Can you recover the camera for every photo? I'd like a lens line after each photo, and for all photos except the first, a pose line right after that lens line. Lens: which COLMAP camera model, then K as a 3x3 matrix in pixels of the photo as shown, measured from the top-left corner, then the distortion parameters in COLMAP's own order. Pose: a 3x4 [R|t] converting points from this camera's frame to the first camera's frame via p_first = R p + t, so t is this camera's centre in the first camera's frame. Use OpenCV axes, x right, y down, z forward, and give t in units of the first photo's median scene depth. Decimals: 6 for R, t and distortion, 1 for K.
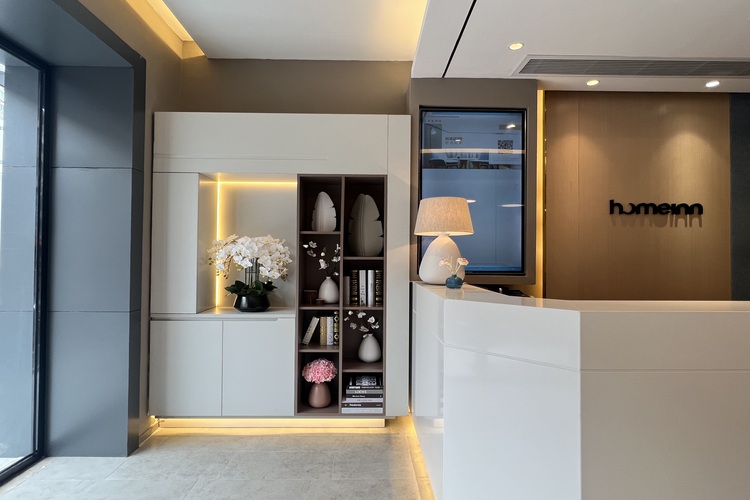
lens RADIAL K [[388.3, 0, 375.0], [0, 388.3, 250.0], [0, 0, 1]] dist [-0.009722, -0.000424]
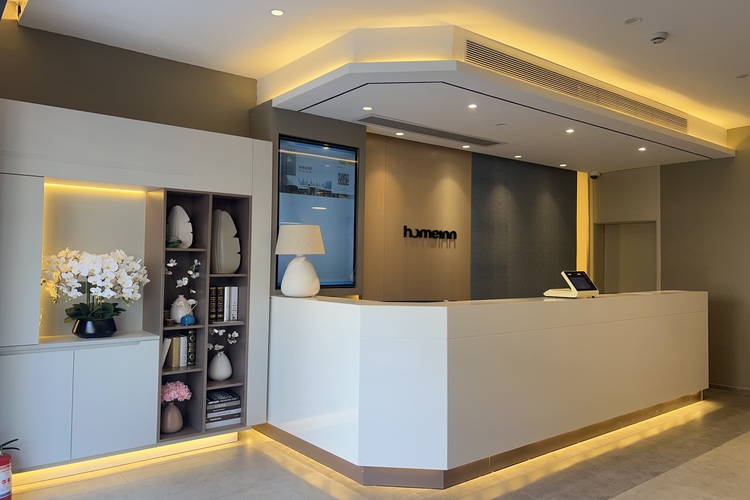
lens RADIAL K [[559.9, 0, 375.0], [0, 559.9, 250.0], [0, 0, 1]] dist [0.002979, -0.001181]
pose [[0.787654, 0.014812, 0.615940, -0.615212], [-0.013480, 0.999886, -0.006807, -0.039630], [-0.615971, -0.002941, 0.787763, -0.388876]]
